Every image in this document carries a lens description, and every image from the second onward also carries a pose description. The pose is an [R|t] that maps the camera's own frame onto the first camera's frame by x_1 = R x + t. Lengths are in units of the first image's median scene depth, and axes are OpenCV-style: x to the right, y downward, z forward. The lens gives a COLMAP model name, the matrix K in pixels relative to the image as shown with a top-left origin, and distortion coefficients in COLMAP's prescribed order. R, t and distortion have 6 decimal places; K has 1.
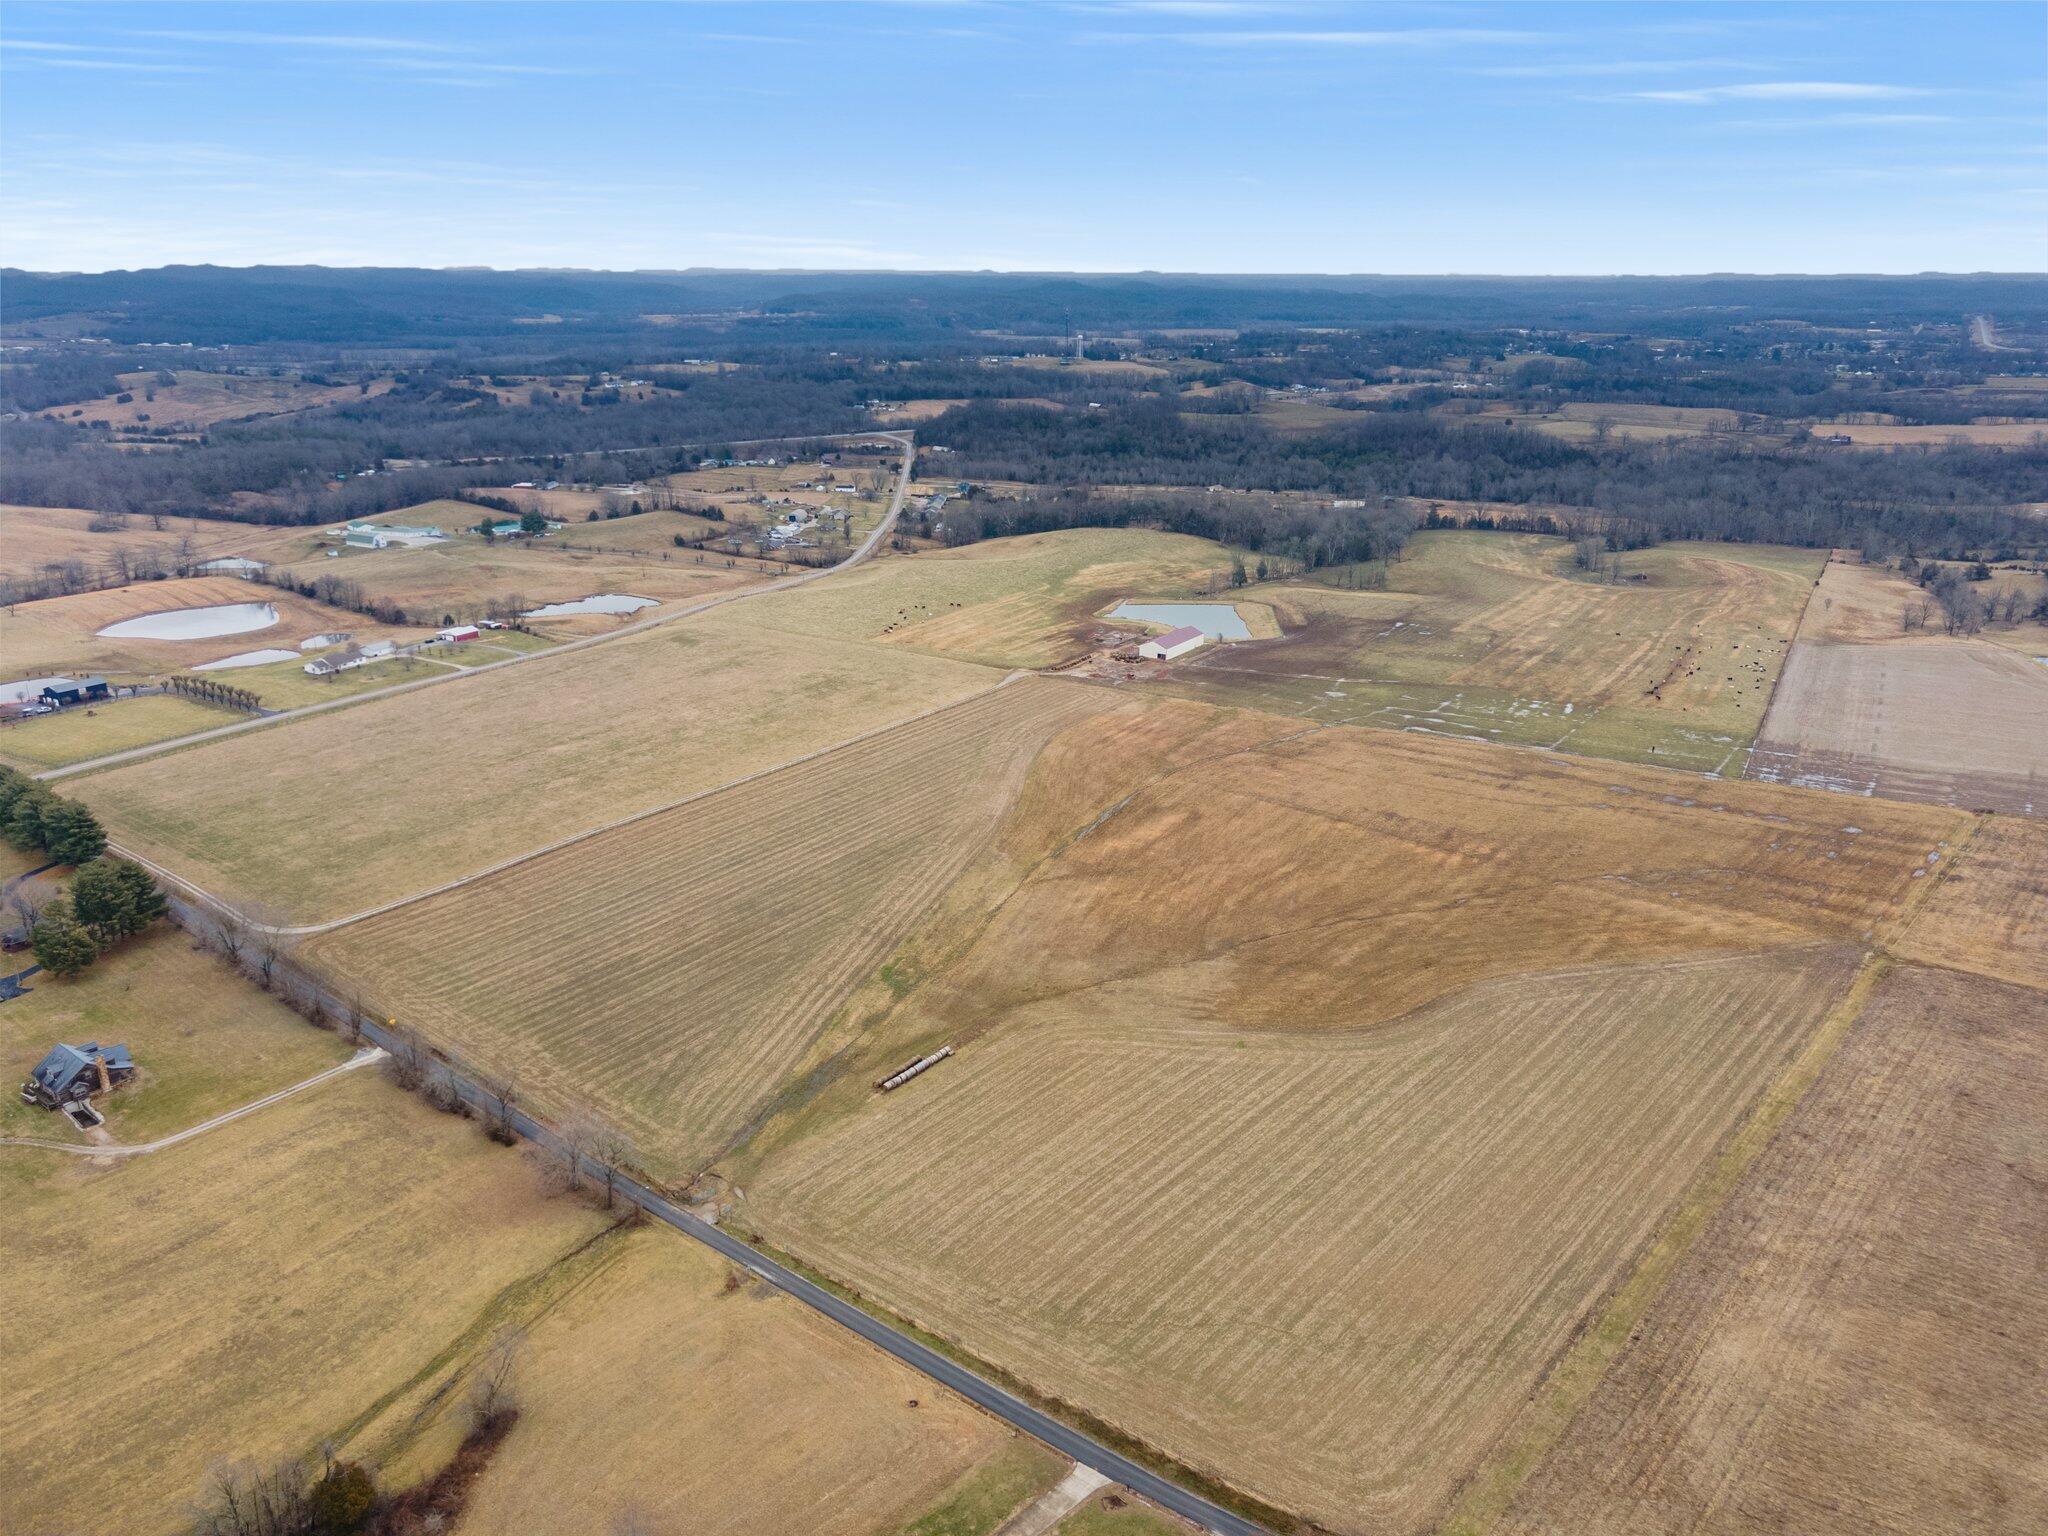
lens RADIAL K [[1486.4, 0, 1012.4], [0, 1486.4, 780.5], [0, 0, 1]] dist [0.045980, 0.008595]
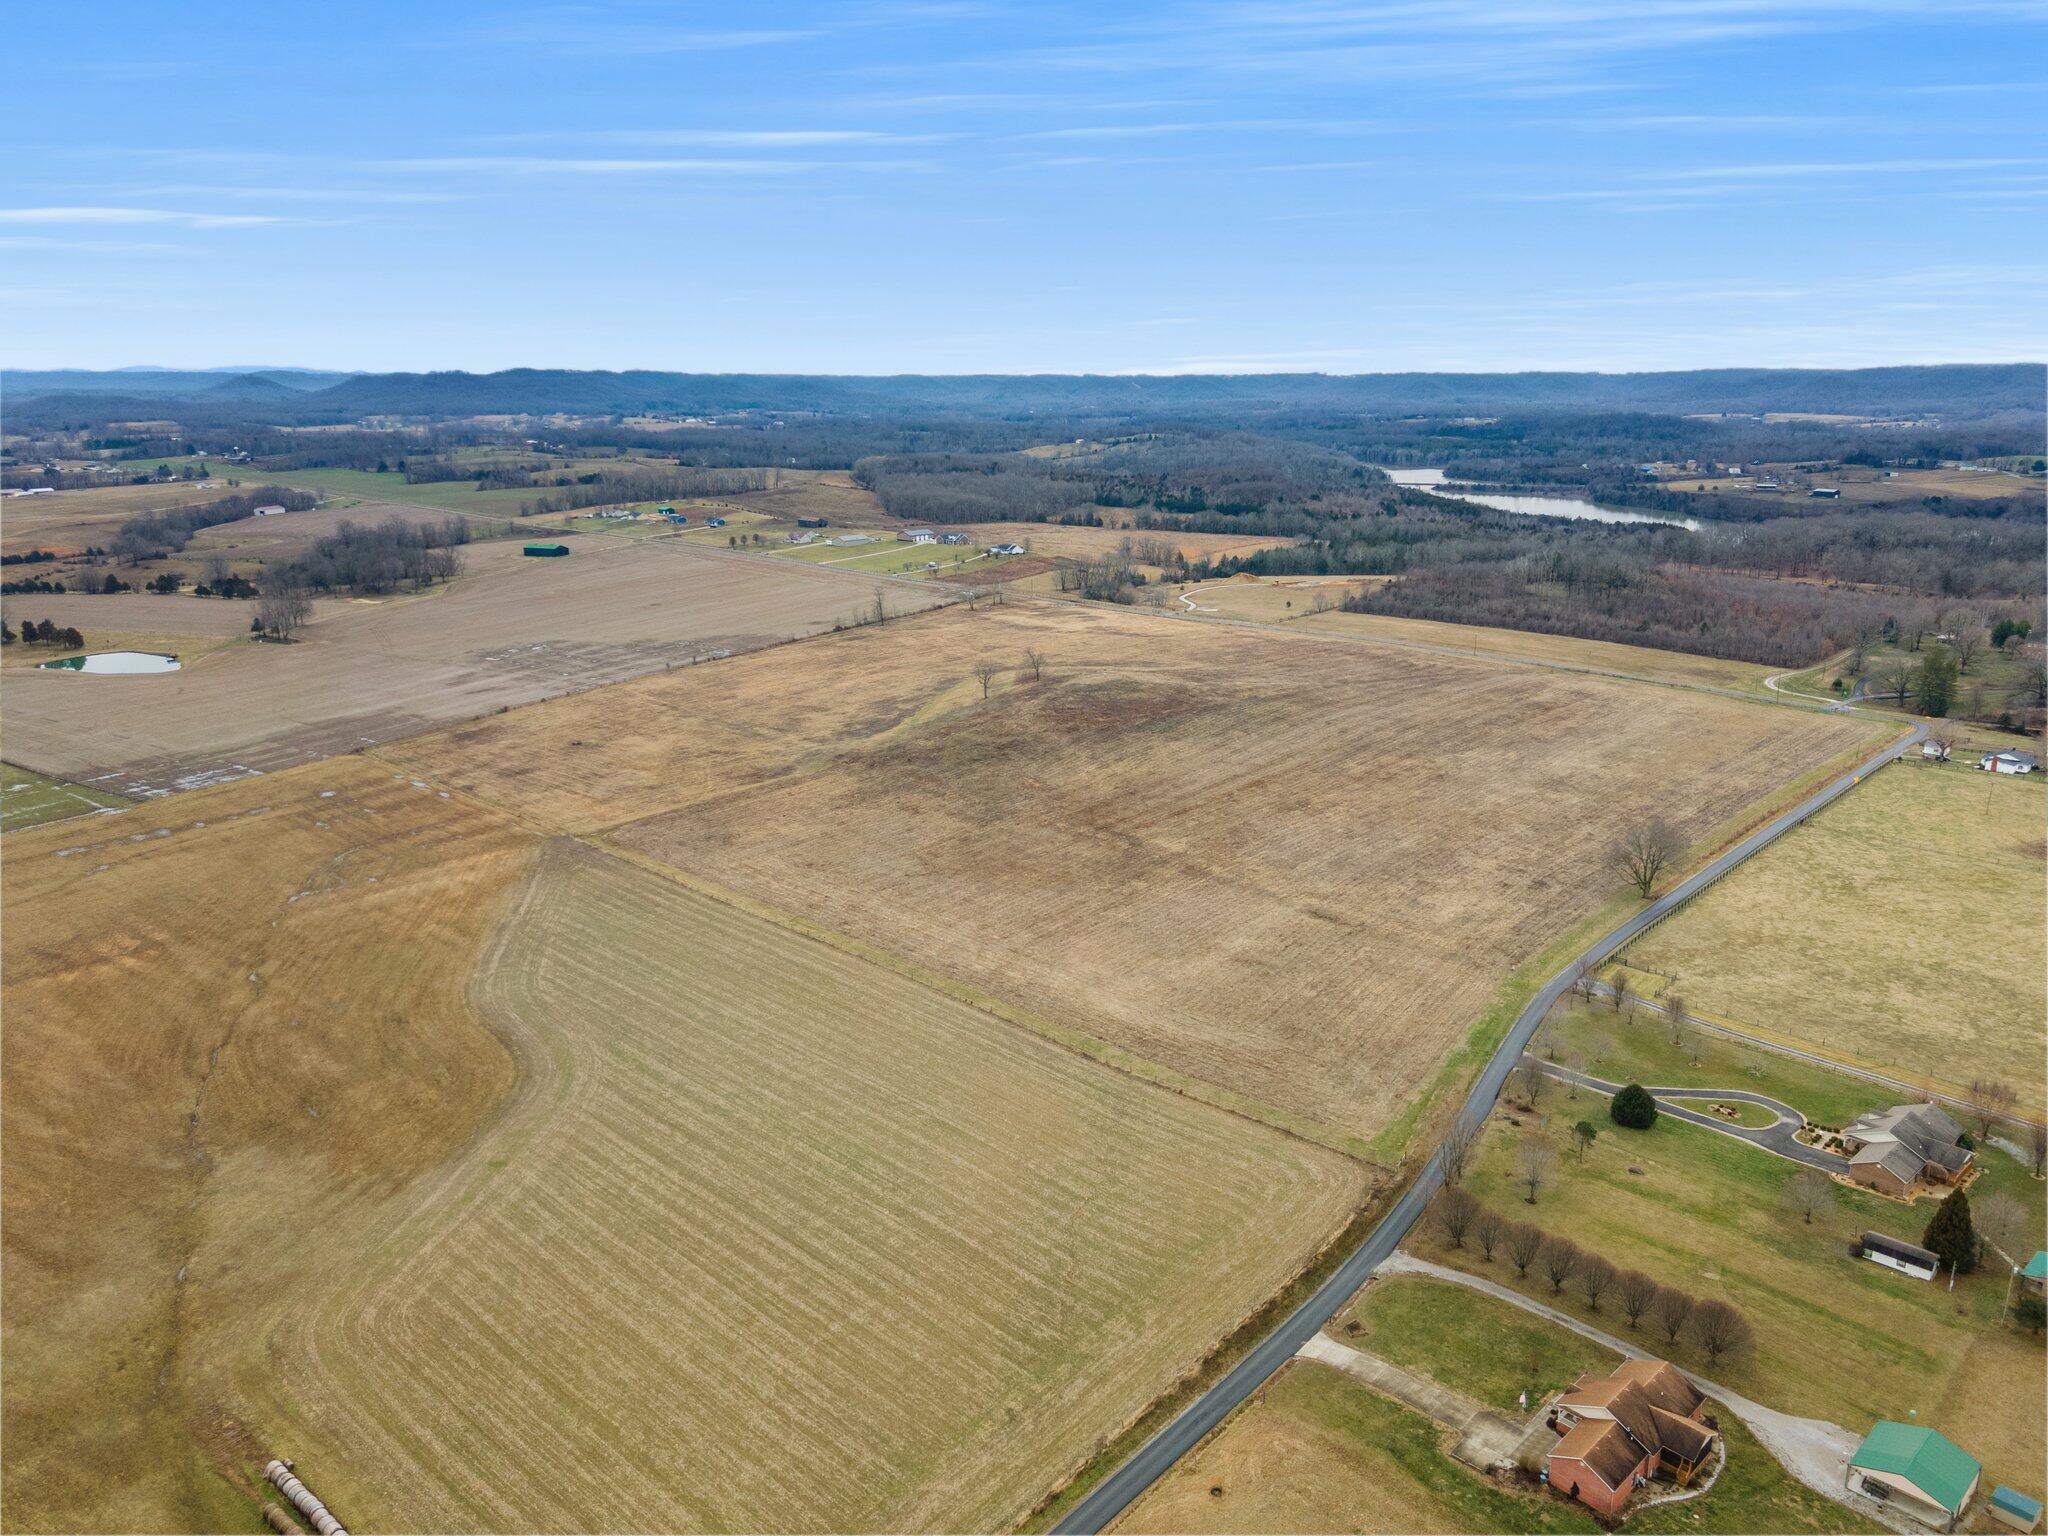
lens RADIAL K [[1486.4, 0, 1012.4], [0, 1486.4, 780.5], [0, 0, 1]] dist [0.045980, 0.008595]
pose [[0.057103, -0.267382, 0.961897, -0.335946], [0.322499, 0.916758, 0.235689, -0.058578], [-0.944846, 0.296752, 0.138580, 0.423993]]
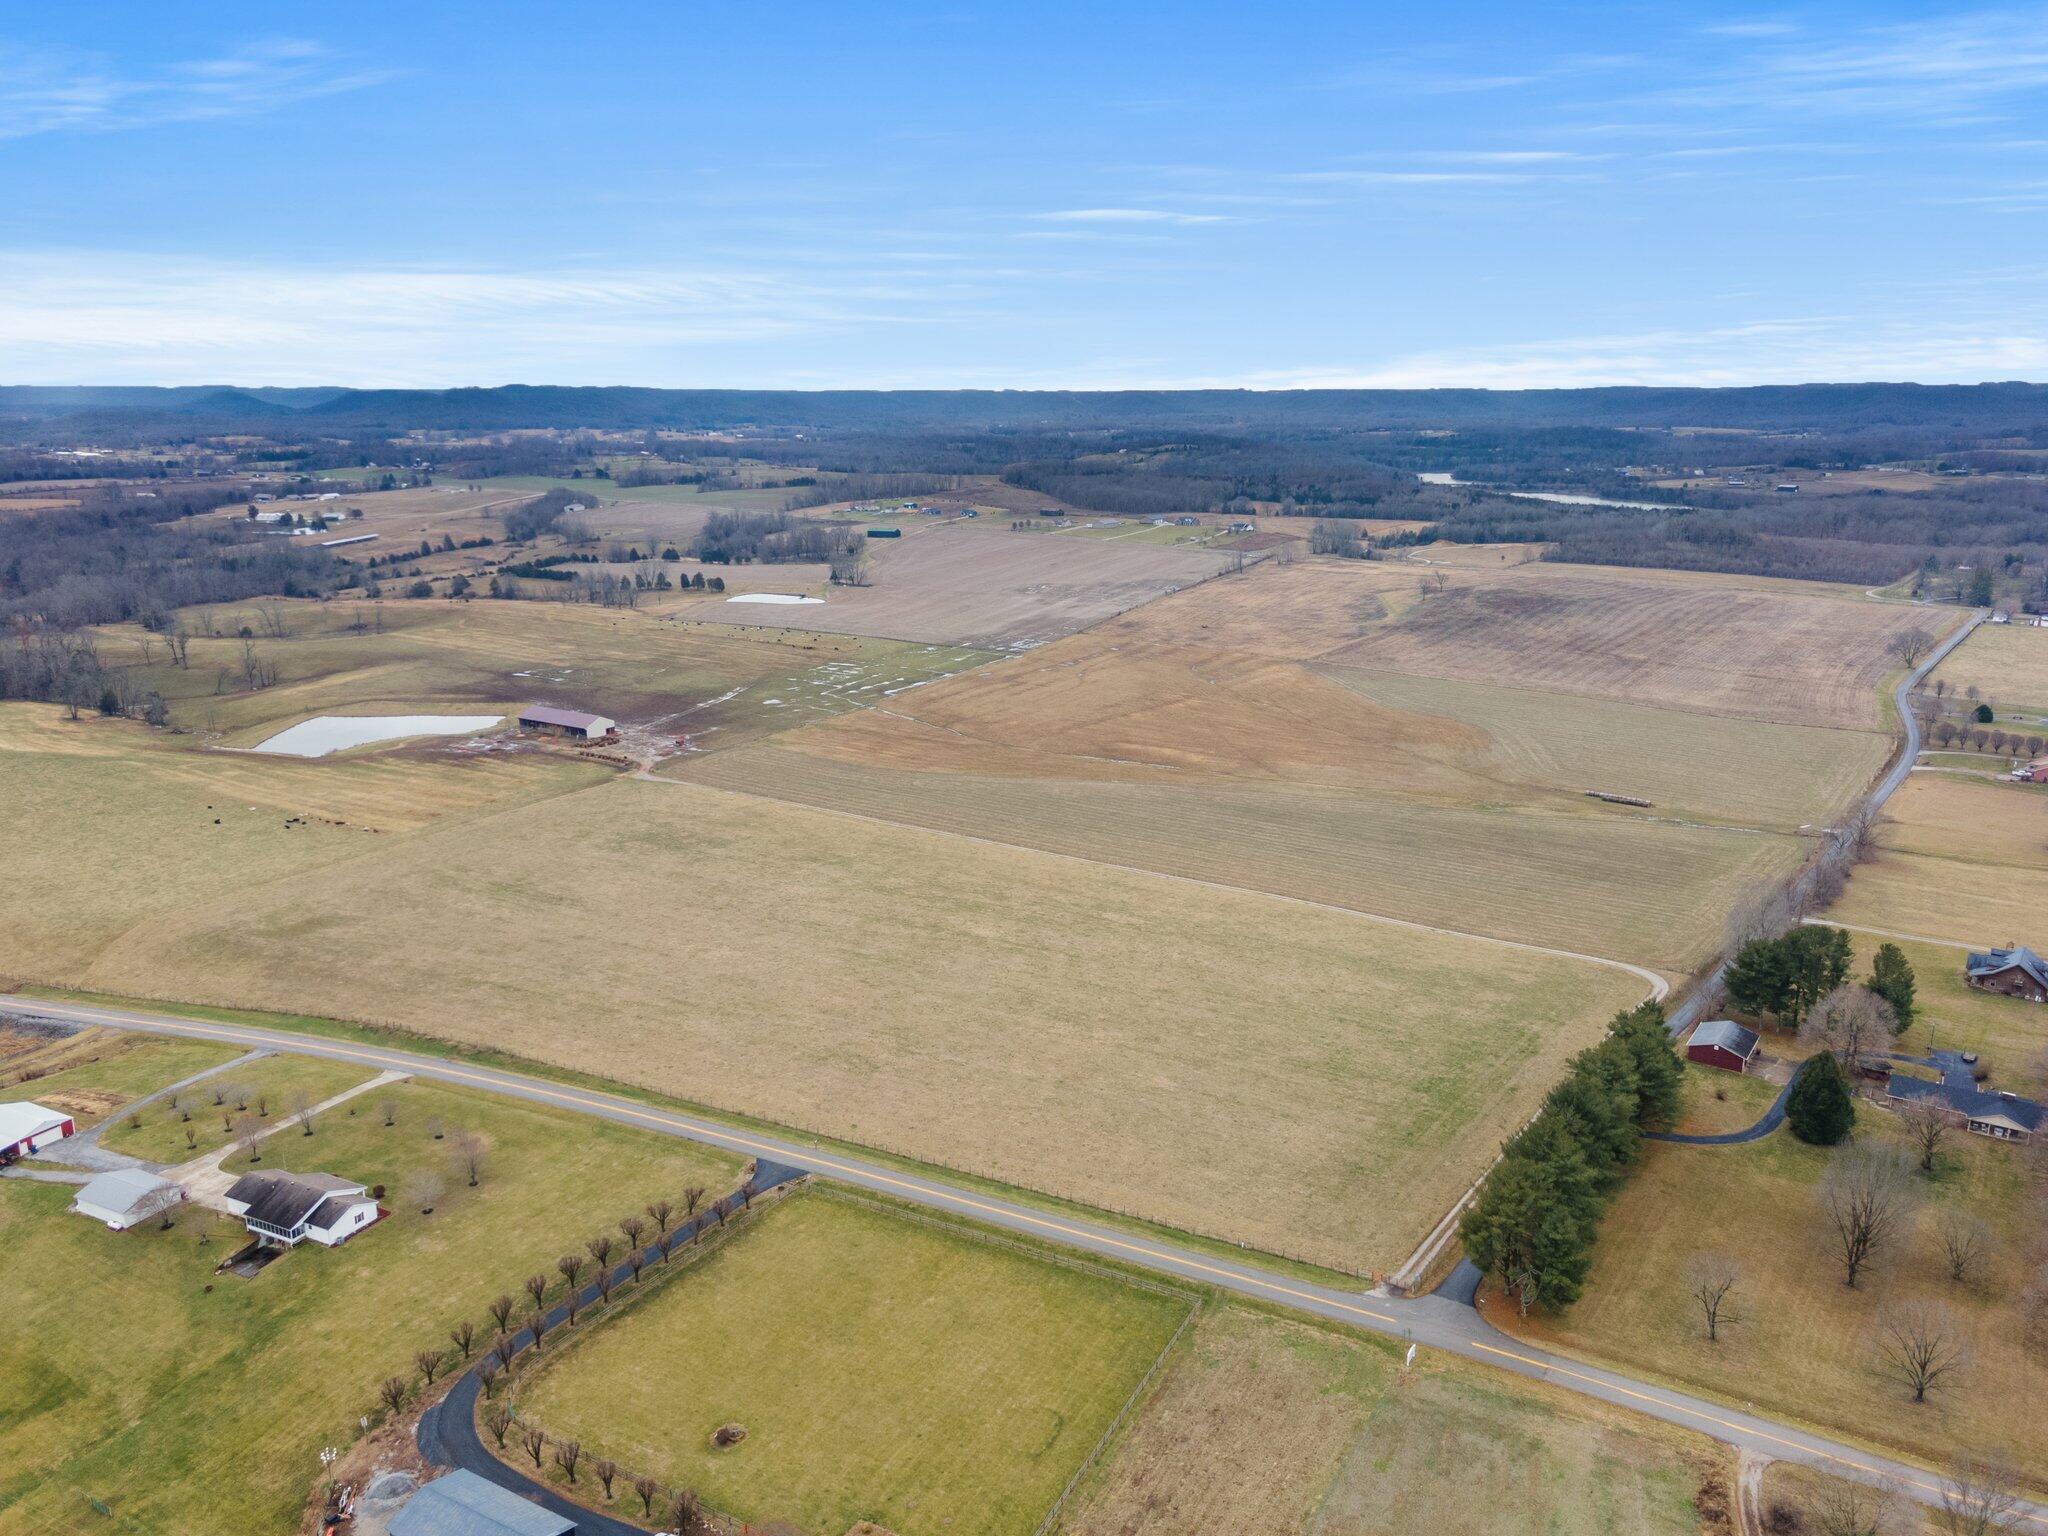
lens RADIAL K [[1486.4, 0, 1012.4], [0, 1486.4, 780.5], [0, 0, 1]] dist [0.045980, 0.008595]
pose [[-0.025779, -0.259065, 0.965516, -1.034924], [0.321313, 0.912439, 0.253402, -0.278305], [-0.946622, 0.316765, 0.059719, 1.015096]]
